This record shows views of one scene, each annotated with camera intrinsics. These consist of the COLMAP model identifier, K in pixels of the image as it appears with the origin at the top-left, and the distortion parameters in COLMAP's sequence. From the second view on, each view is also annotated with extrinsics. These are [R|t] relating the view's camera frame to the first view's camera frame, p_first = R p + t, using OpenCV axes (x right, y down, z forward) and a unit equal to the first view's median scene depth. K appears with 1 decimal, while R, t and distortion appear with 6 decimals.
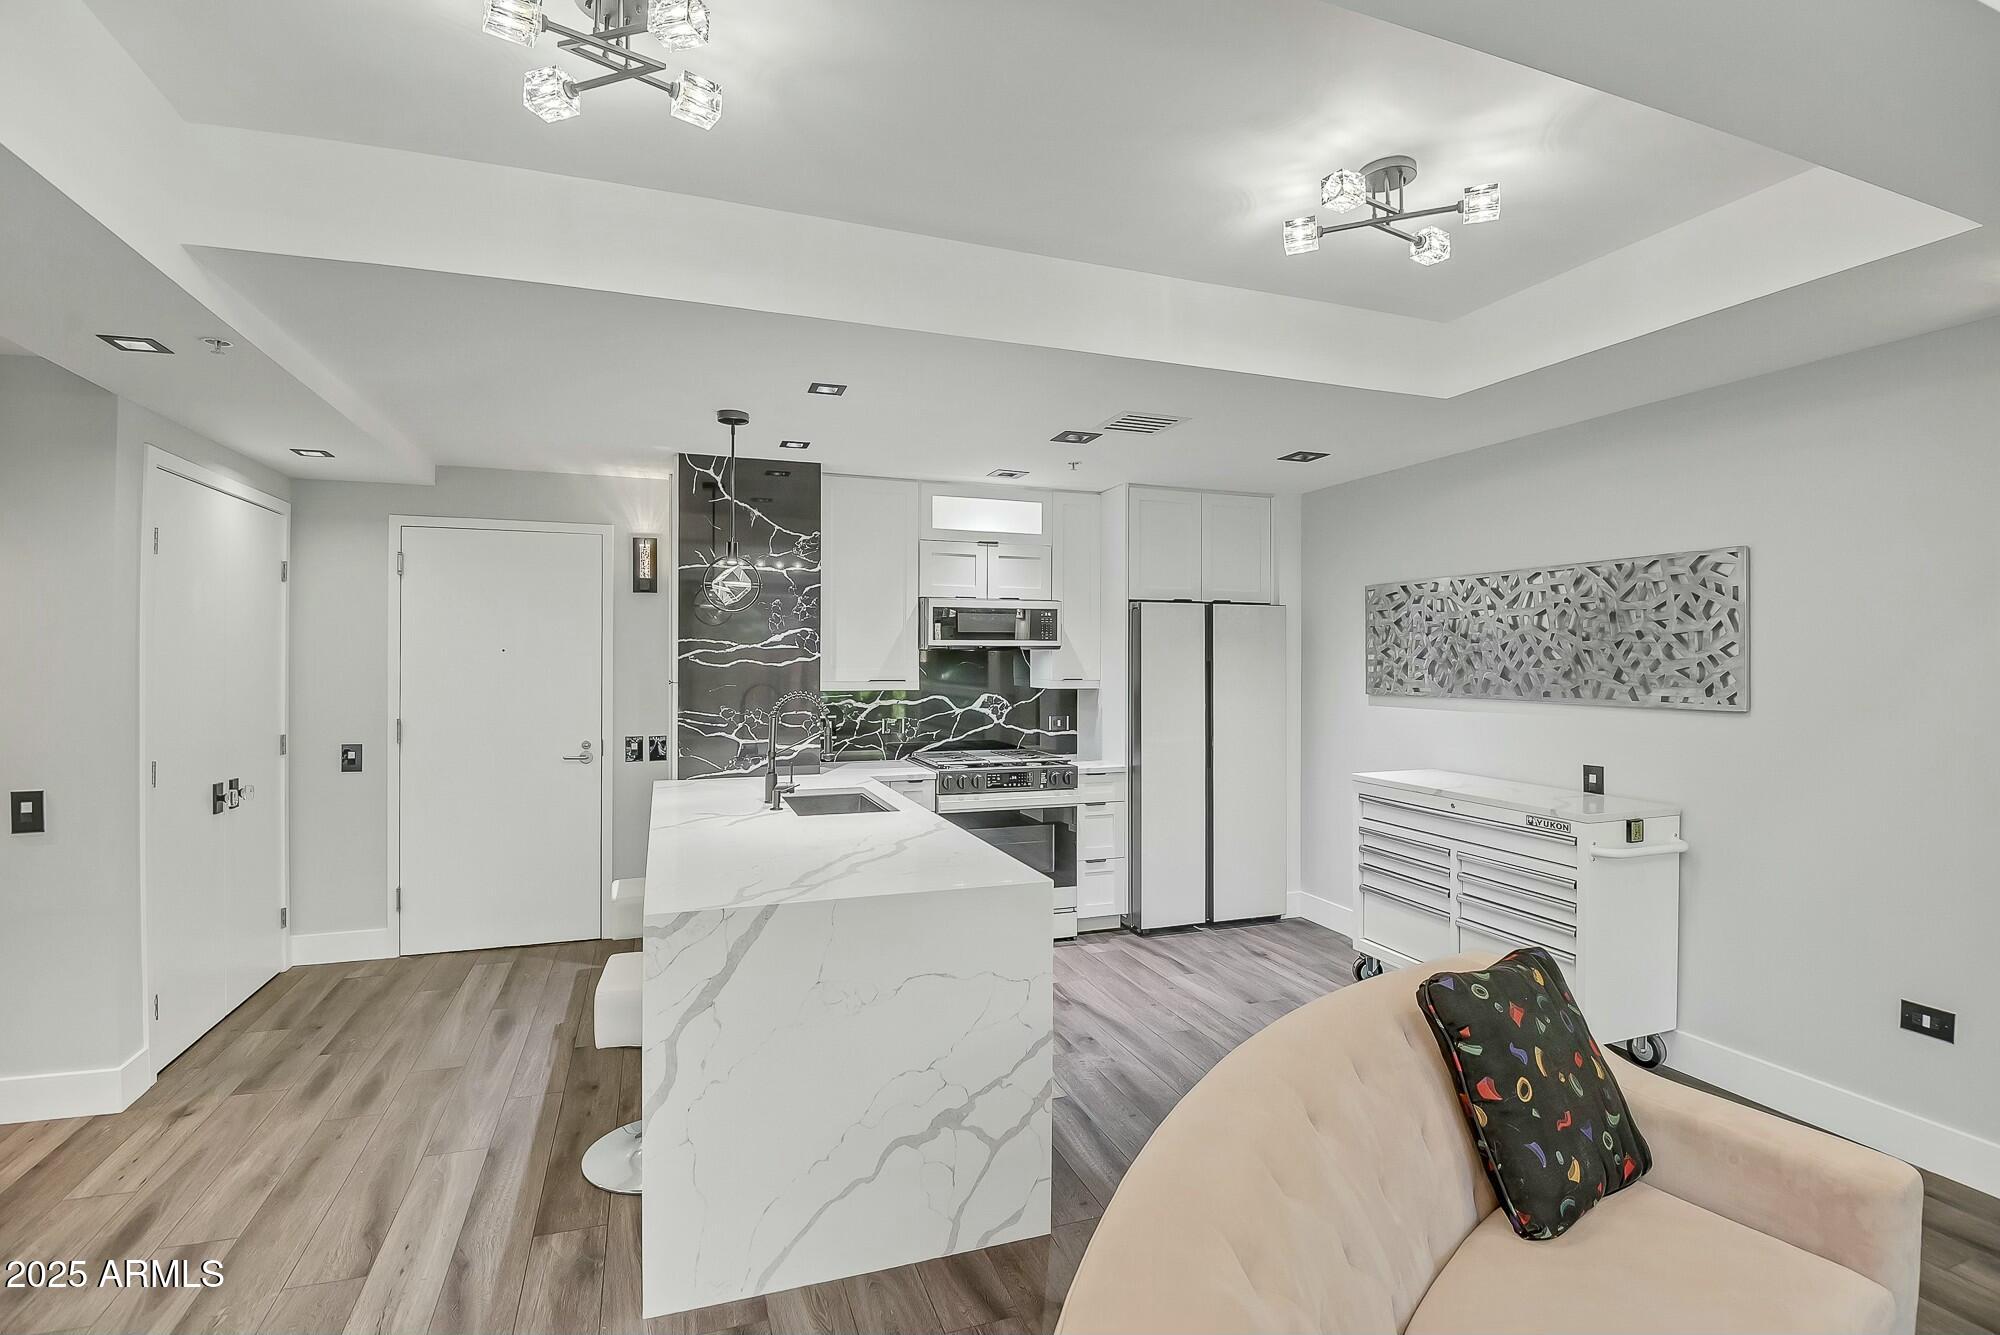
lens RADIAL K [[933.6, 0, 1005.4], [0, 933.6, 655.0], [0, 0, 1]] dist [0.007709, -0.030707]
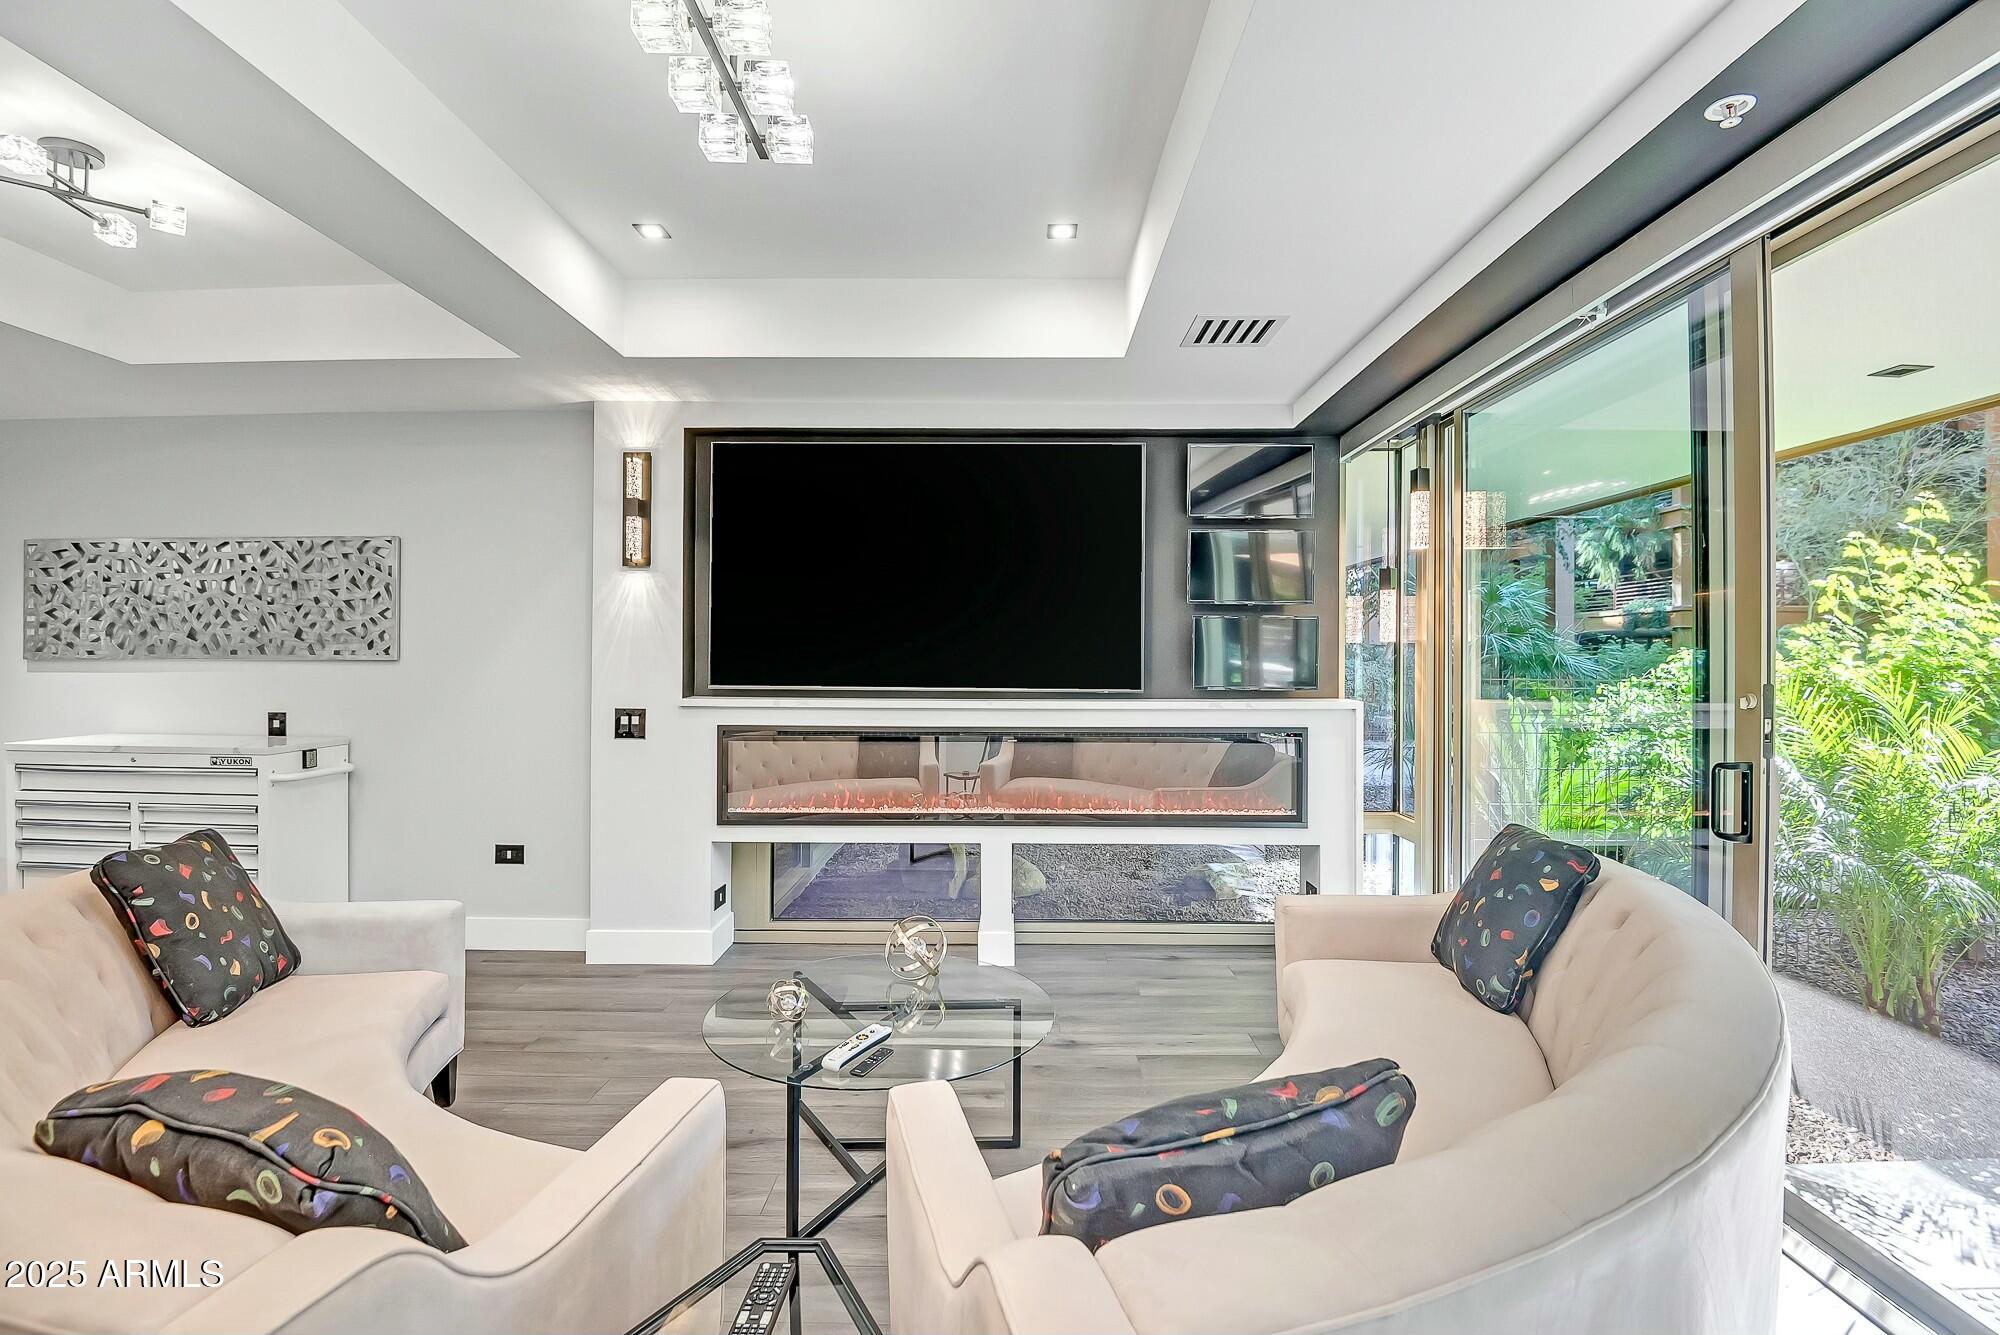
lens RADIAL K [[917.7, 0, 996.4], [0, 917.7, 654.4], [0, 0, 1]] dist [-0.020362, -0.008179]
pose [[0.355445, 0.001044, 0.934697, -0.087978], [-0.006347, 0.999979, 0.001297, 0.033544], [-0.934676, -0.006394, 0.355444, -0.203871]]
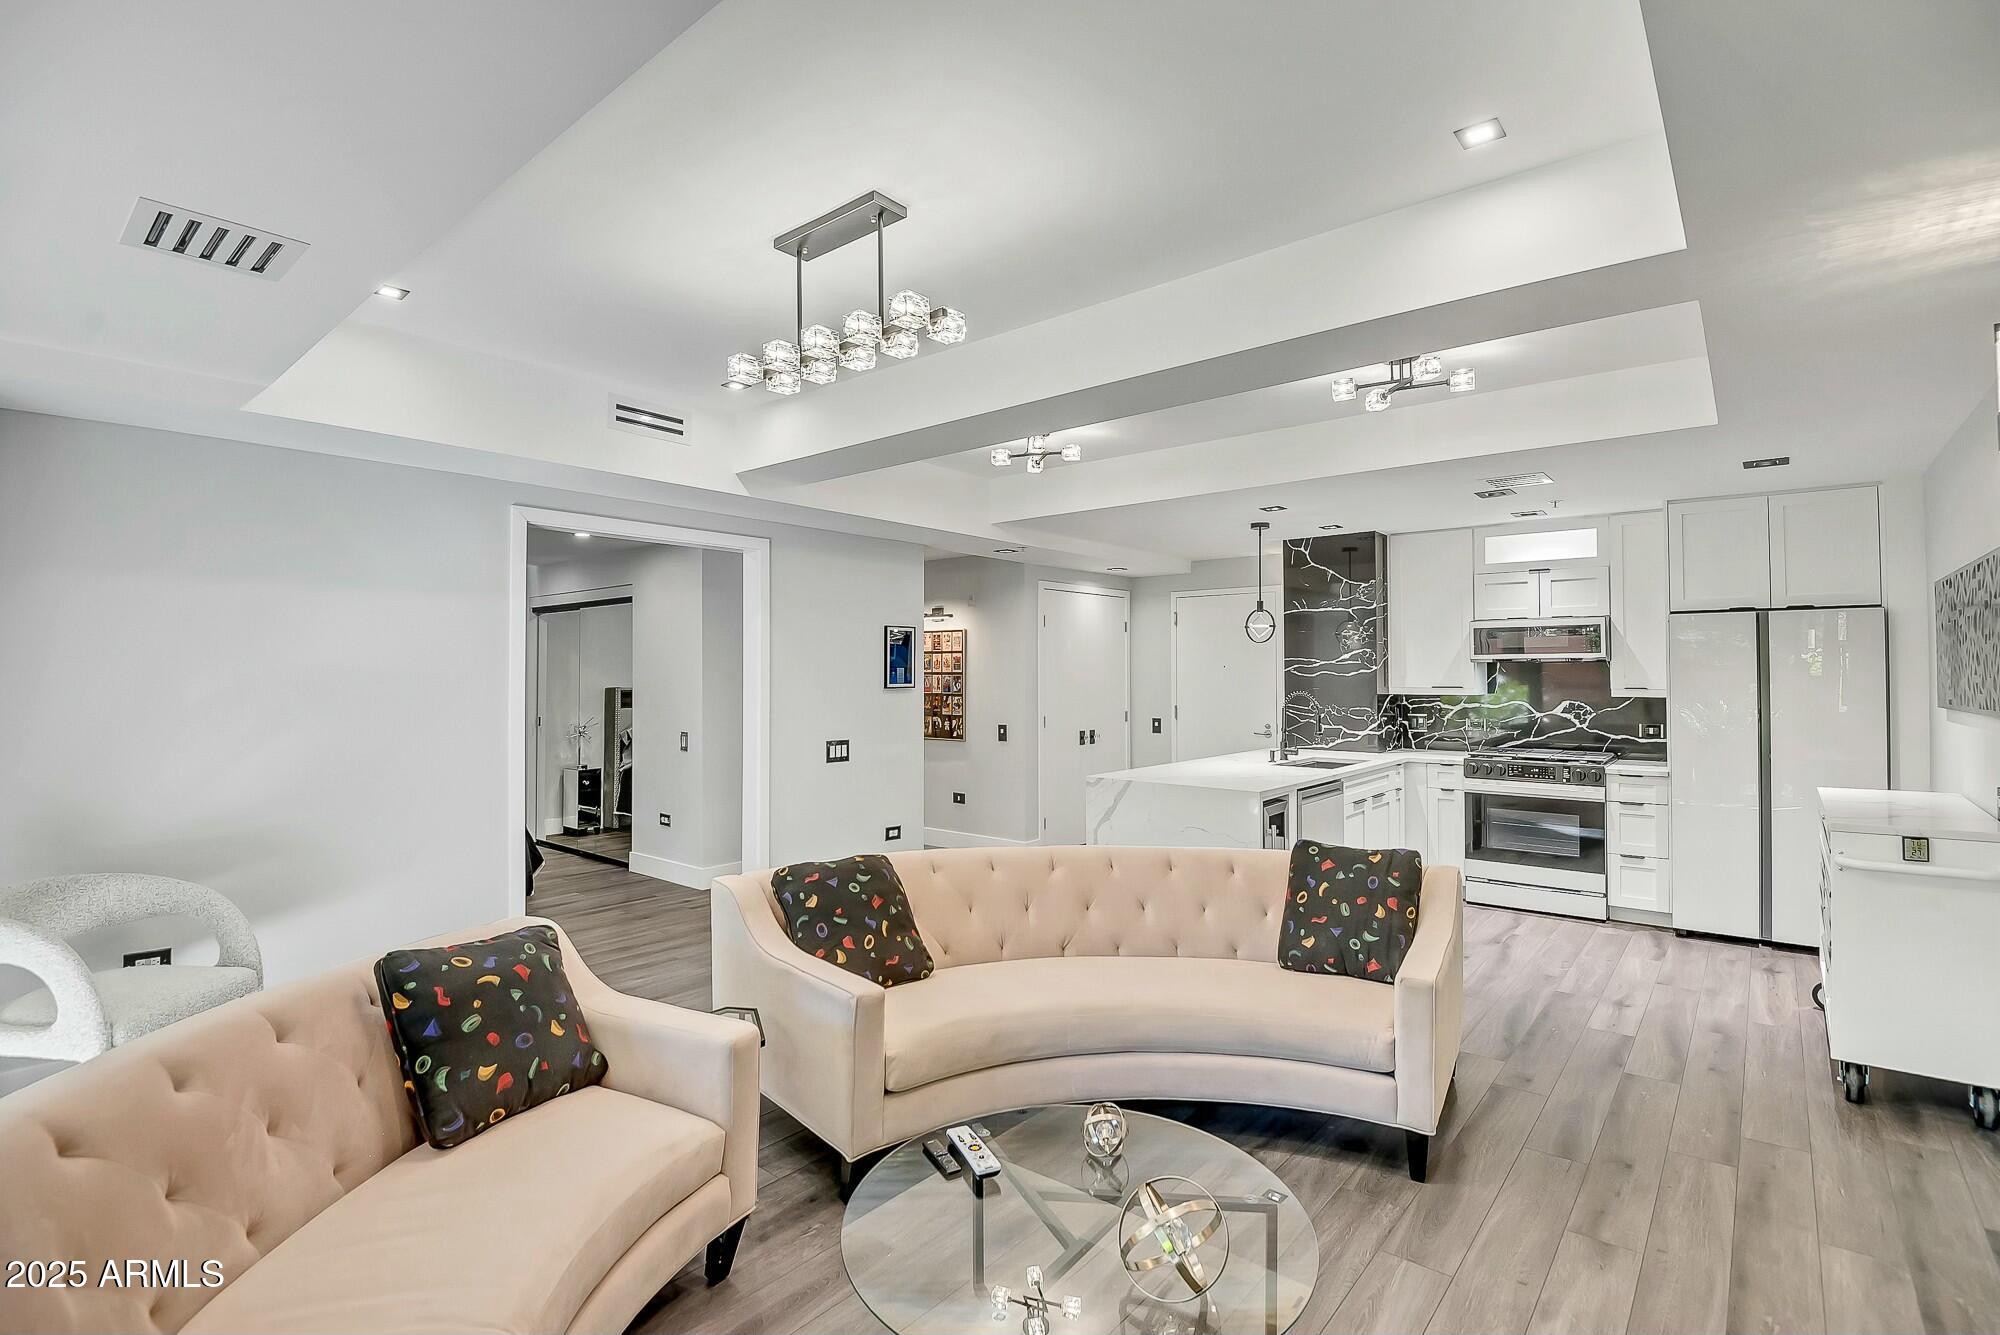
lens RADIAL K [[915.5, 0, 996.5], [0, 915.5, 656.2], [0, 0, 1]] dist [0.001222, -0.027859]
pose [[0.493601, -0.019535, -0.869469, 0.754799], [0.006781, 0.999804, -0.018614, 0.004606], [0.869662, 0.003292, 0.493637, -0.181523]]
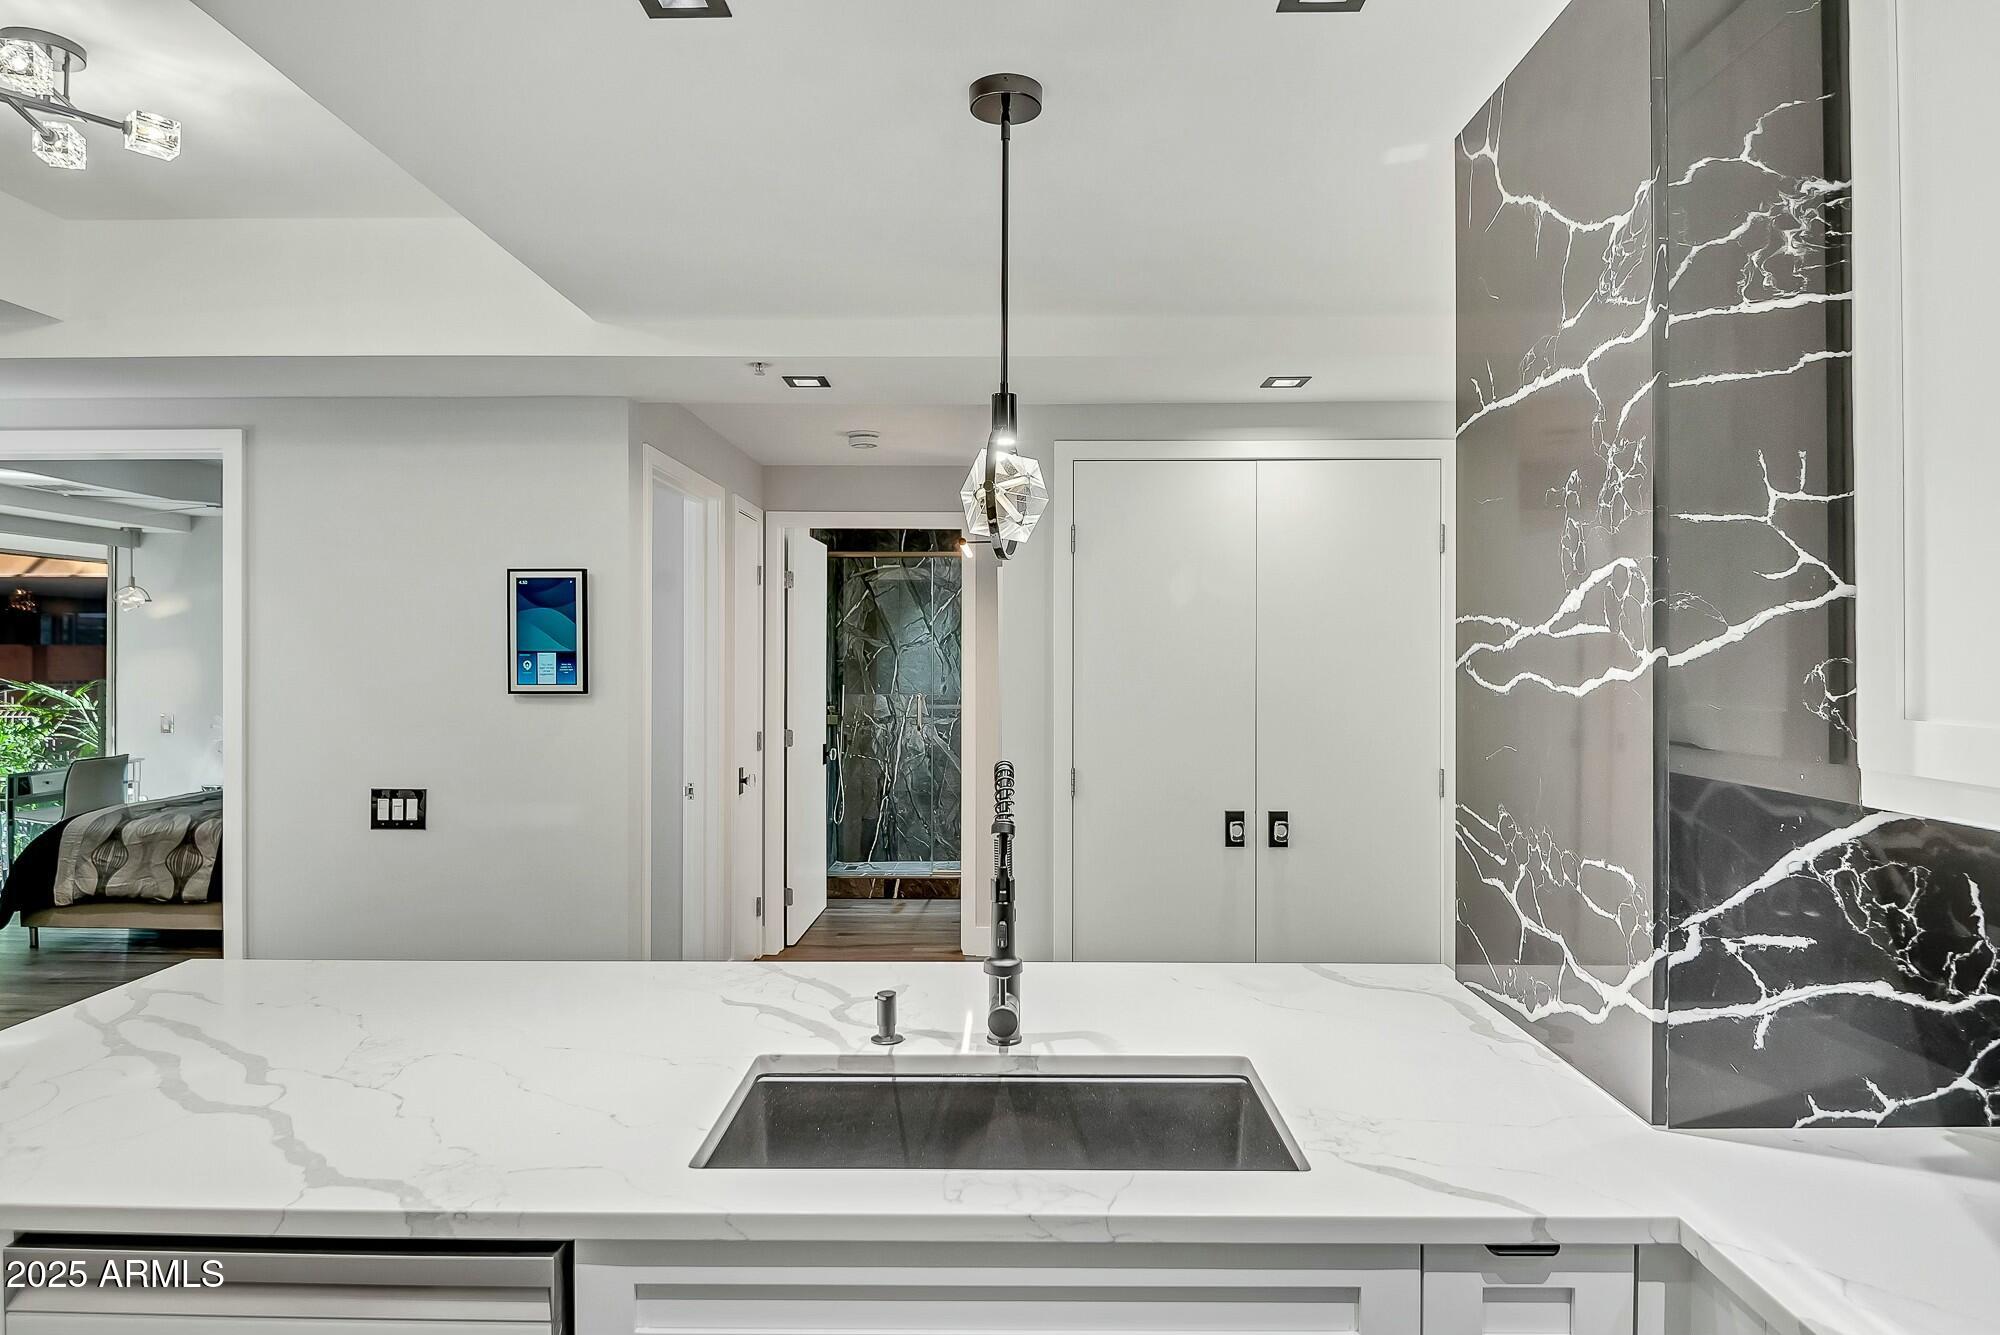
lens RADIAL K [[1158.1, 0, 999.5], [0, 1158.1, 655.0], [0, 0, 1]] dist [-0.005891, -0.002560]
pose [[-0.354894, -0.000798, -0.934906, 0.169356], [0.002178, 0.999996, -0.001681, -0.000784], [0.934904, -0.002632, -0.354891, 1.001590]]
